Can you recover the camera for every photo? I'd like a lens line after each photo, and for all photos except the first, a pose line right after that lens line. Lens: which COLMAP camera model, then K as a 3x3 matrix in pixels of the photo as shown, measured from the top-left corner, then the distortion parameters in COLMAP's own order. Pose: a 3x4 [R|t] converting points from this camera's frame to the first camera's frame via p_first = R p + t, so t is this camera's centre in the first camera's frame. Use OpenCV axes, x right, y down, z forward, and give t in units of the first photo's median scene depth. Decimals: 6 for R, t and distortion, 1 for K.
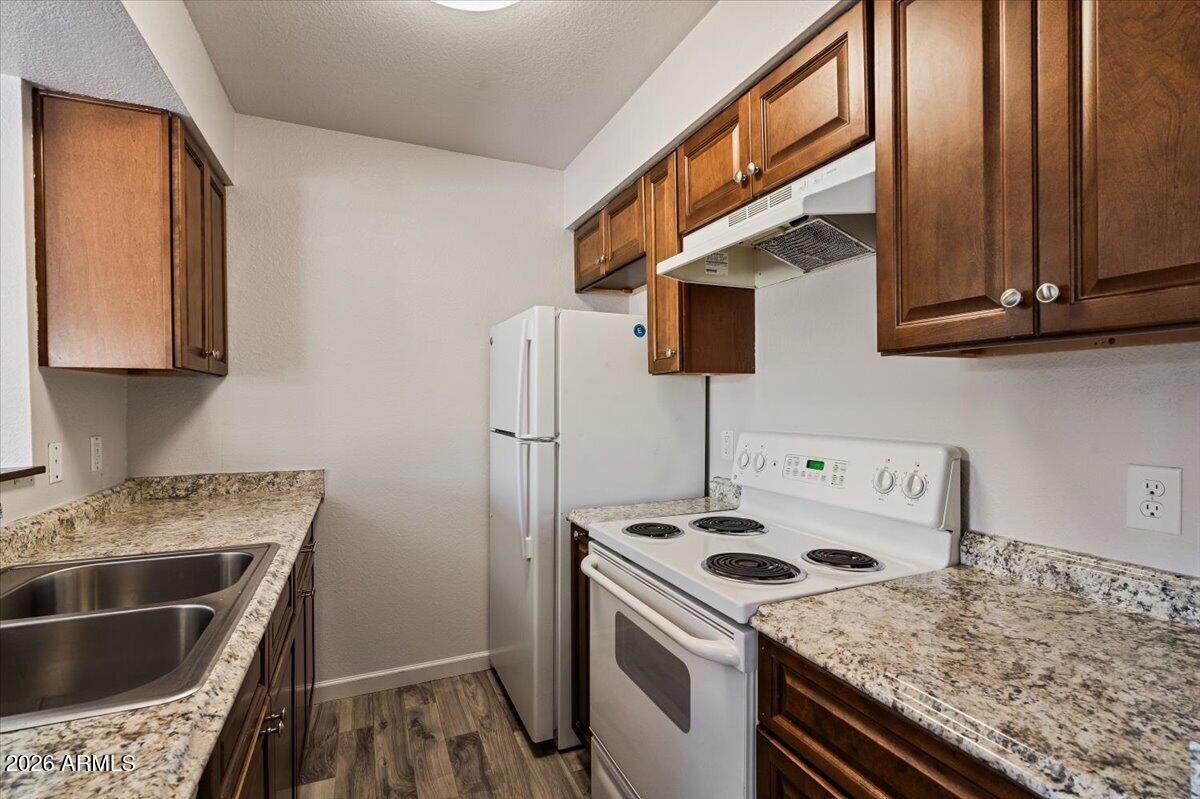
lens RADIAL K [[549.5, 0, 595.4], [0, 549.5, 410.2], [0, 0, 1]] dist [0.000816, 0.000238]
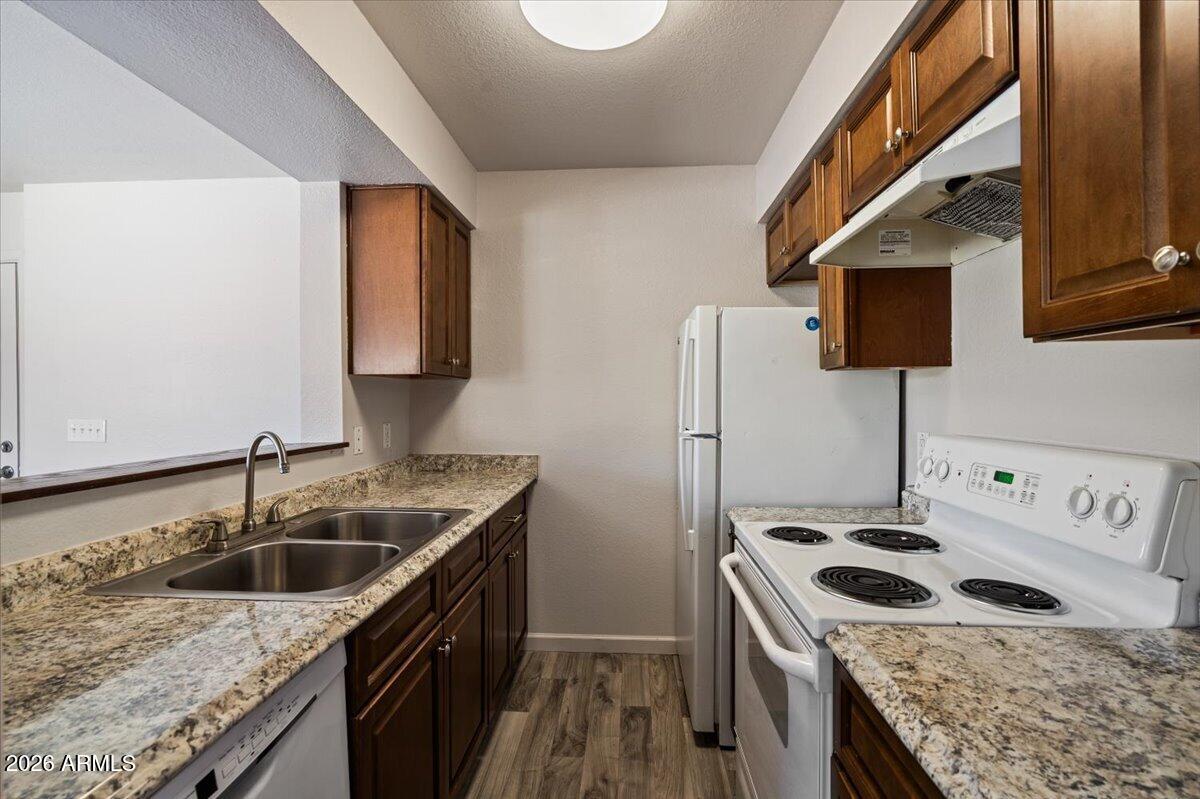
lens RADIAL K [[545.0, 0, 596.8], [0, 545.0, 404.0], [0, 0, 1]] dist [0.003632, -0.000472]
pose [[0.890109, 0.006251, -0.455705, 0.285470], [-0.008868, 0.999954, -0.003606, -0.001100], [0.455661, 0.007251, 0.890124, 0.006428]]
